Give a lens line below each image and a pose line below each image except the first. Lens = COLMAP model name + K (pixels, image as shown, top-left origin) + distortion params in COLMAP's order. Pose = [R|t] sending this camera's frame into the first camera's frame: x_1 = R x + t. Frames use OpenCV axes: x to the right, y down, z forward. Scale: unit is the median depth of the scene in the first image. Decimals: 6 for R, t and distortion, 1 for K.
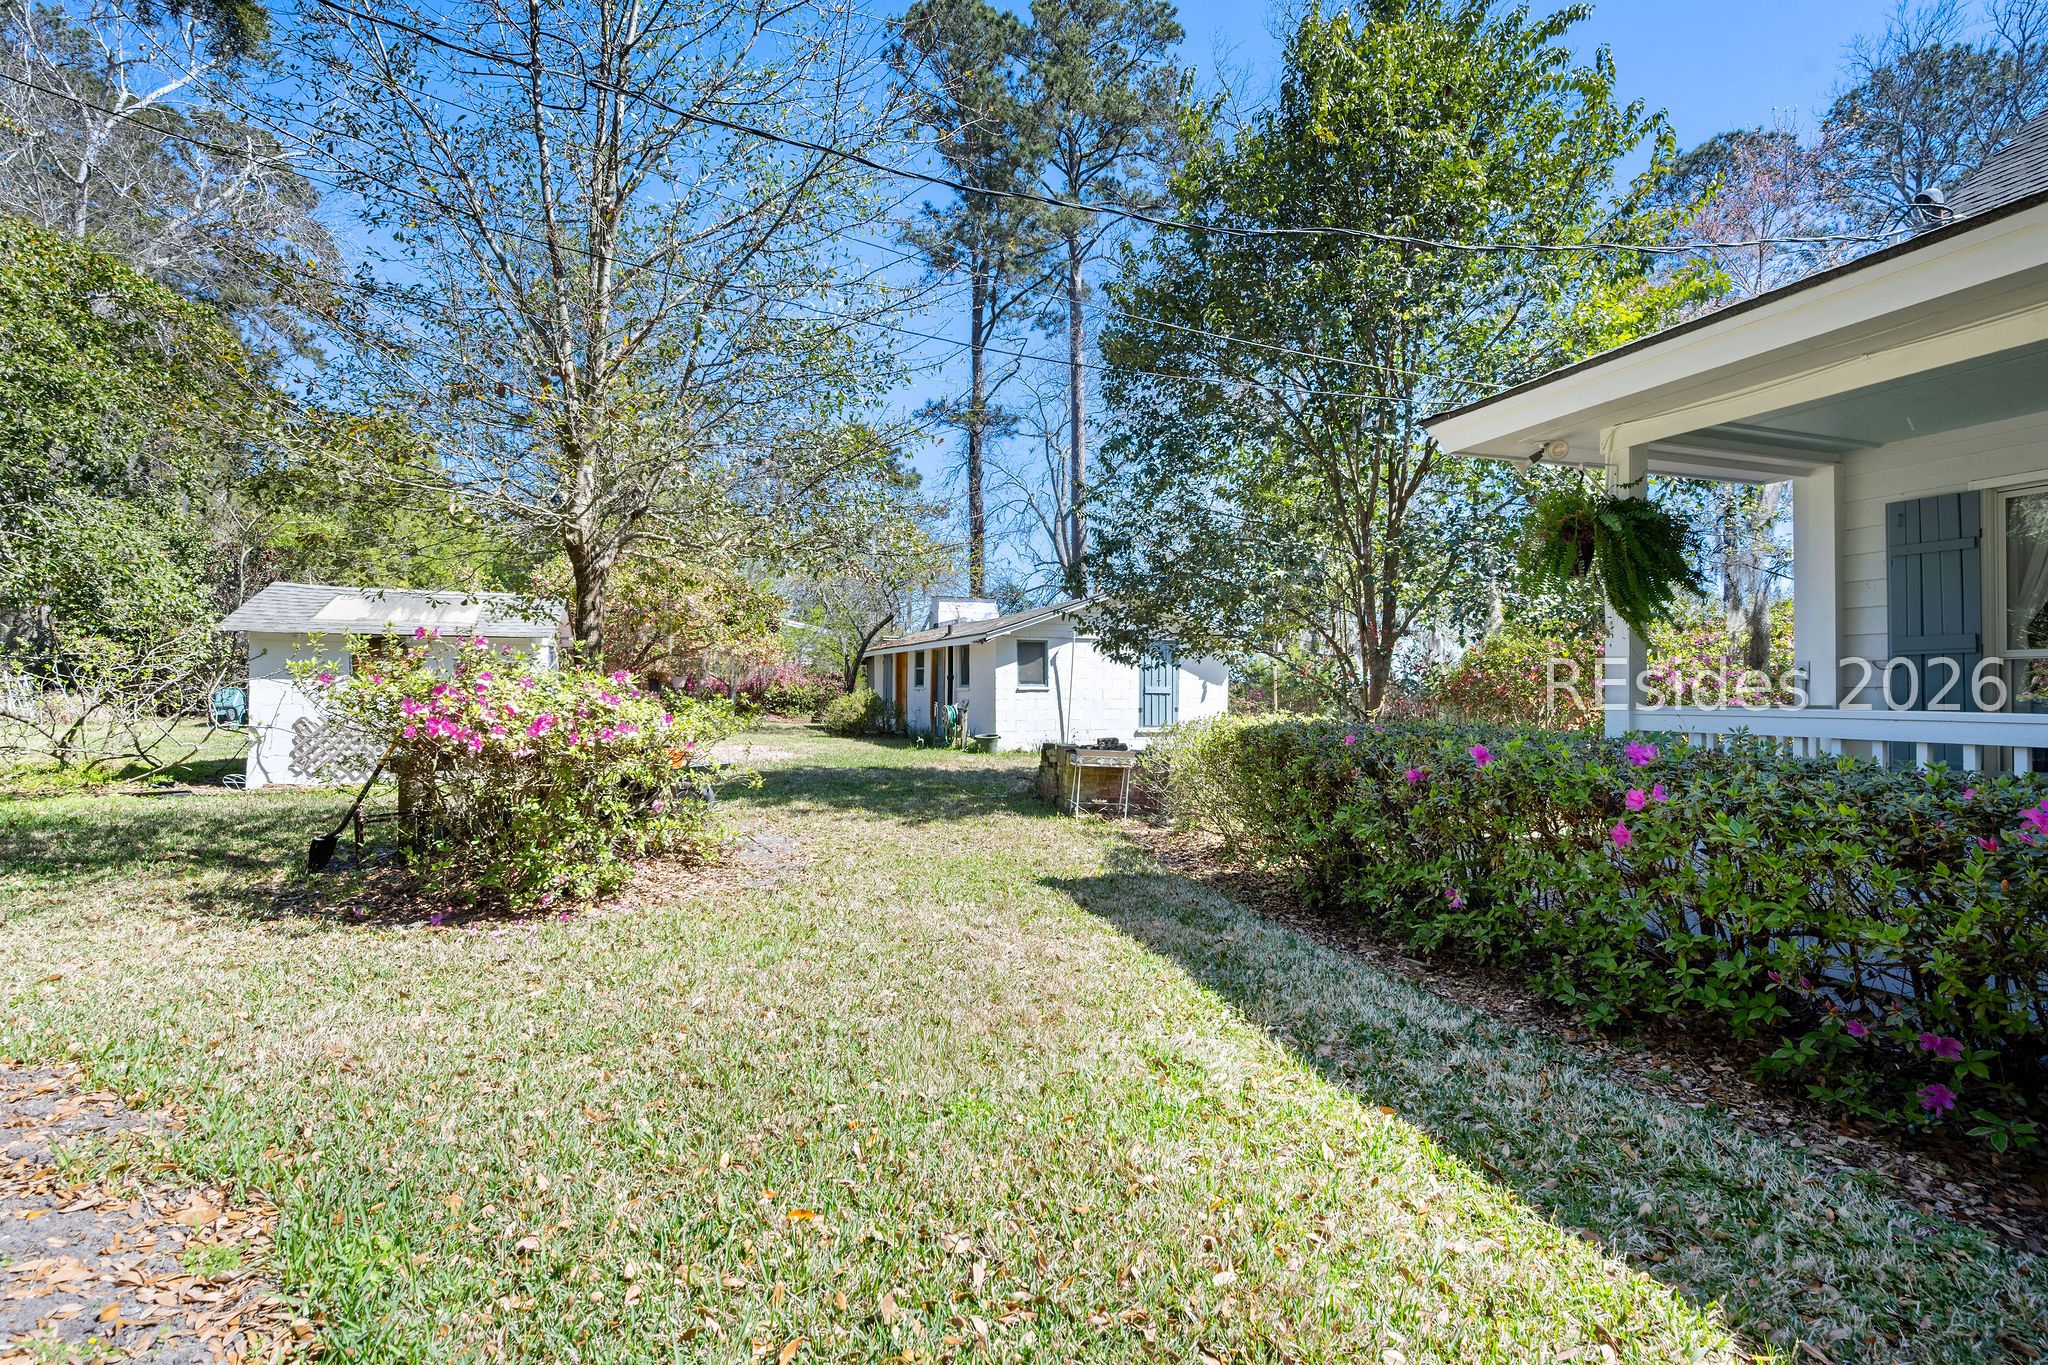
lens RADIAL K [[925.3, 0, 1024.0], [0, 925.3, 682.5], [0, 0, 1]] dist [0.000809, 0.000385]
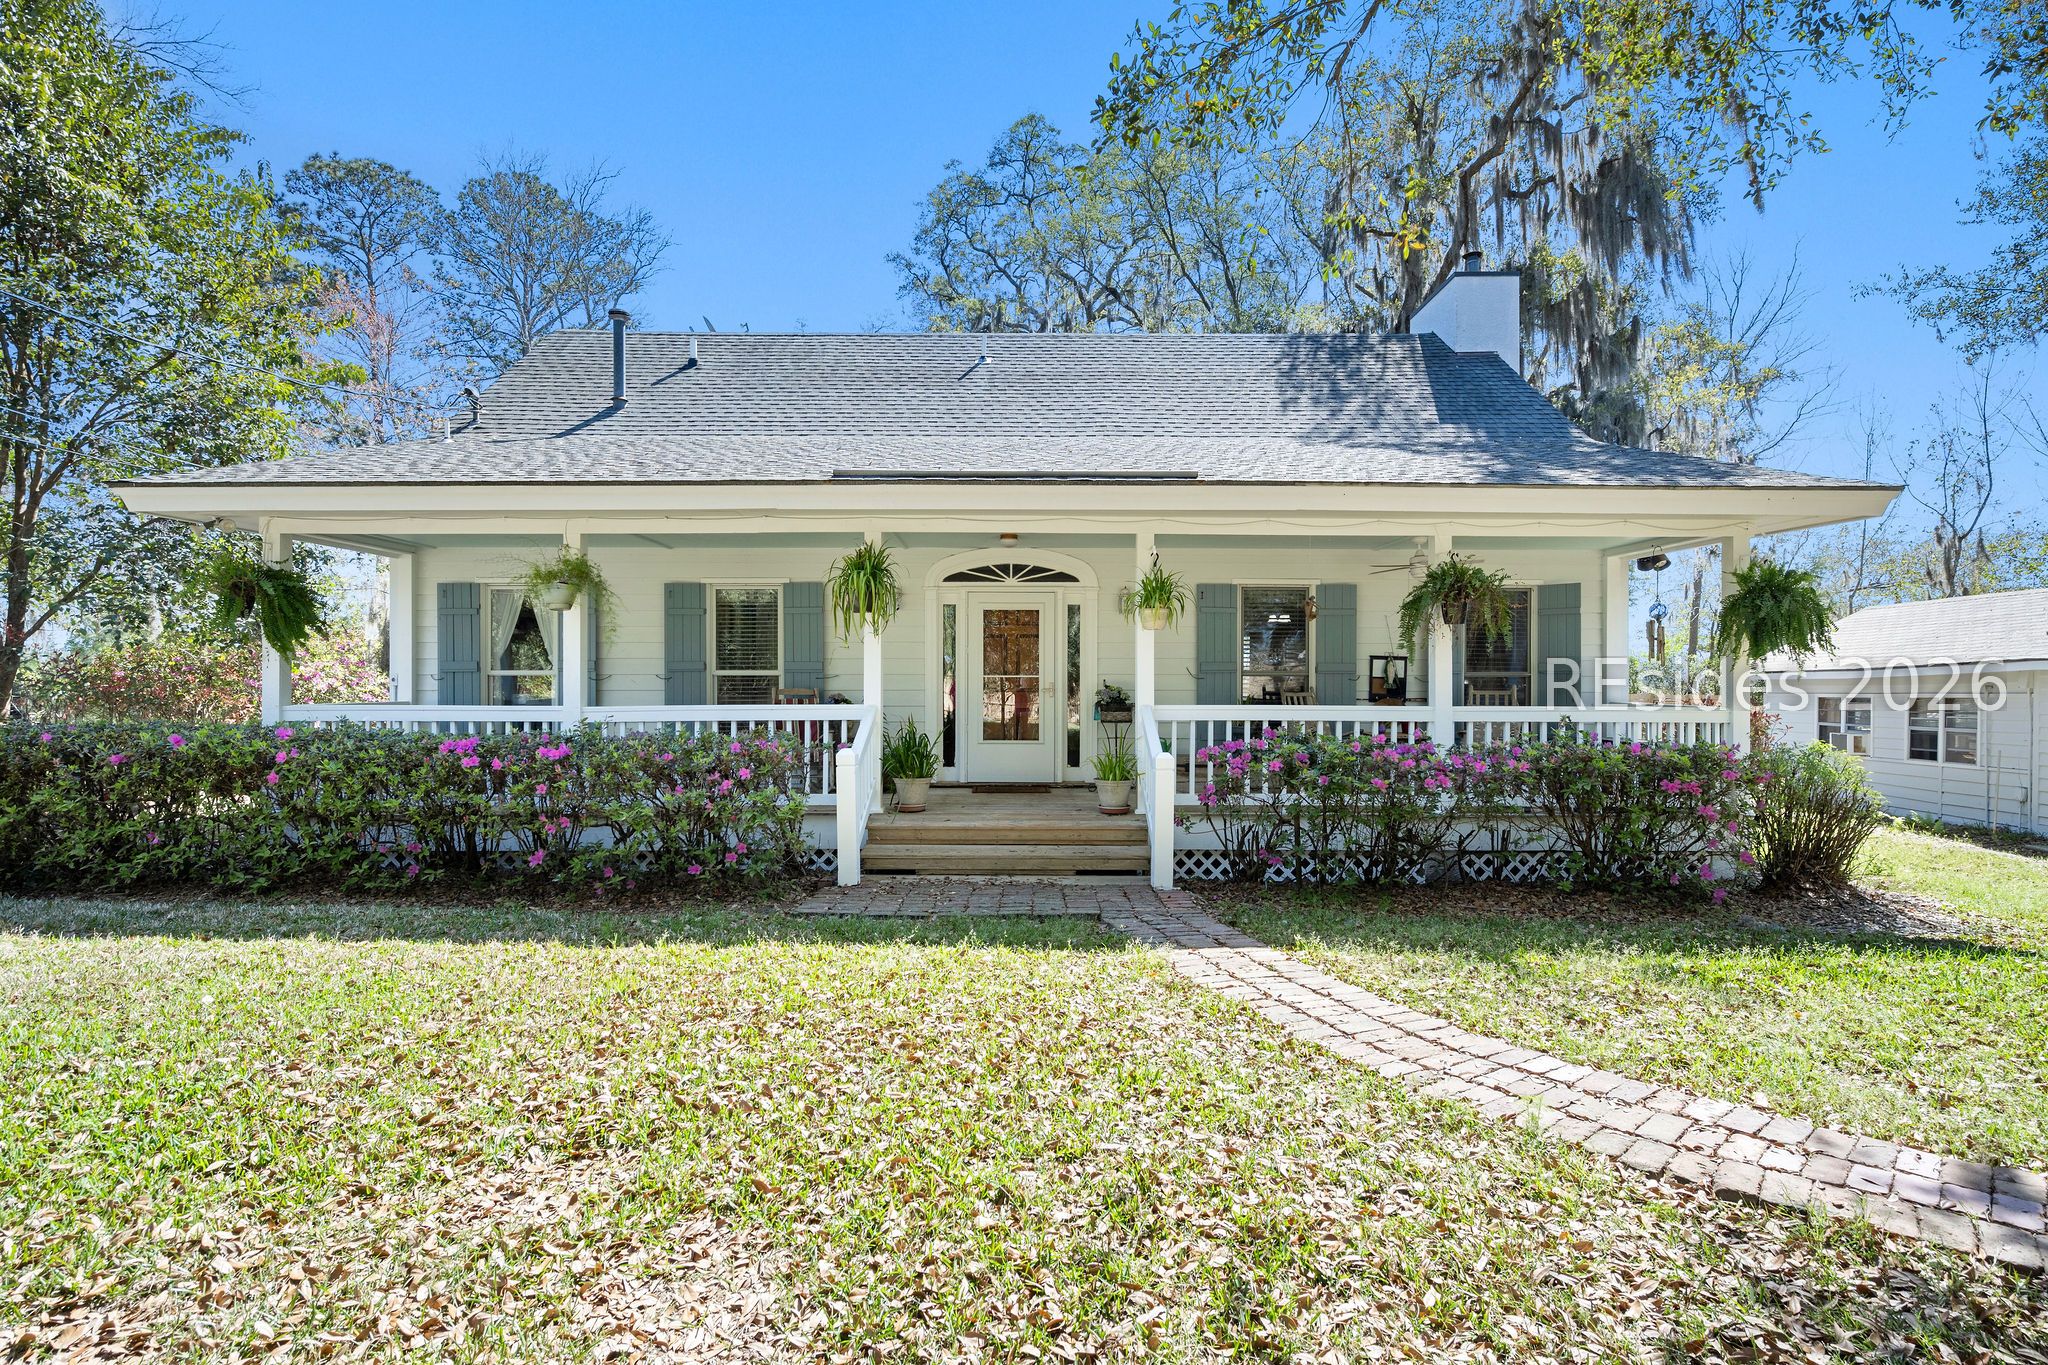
lens RADIAL K [[994.2, 0, 1024.0], [0, 994.2, 682.5], [0, 0, 1]] dist [0.000033, 0.000376]
pose [[0.342629, 0.001136, 0.939470, -0.458853], [-0.009565, 0.999952, 0.002279, -0.027503], [-0.939422, -0.009767, 0.342623, -0.705673]]
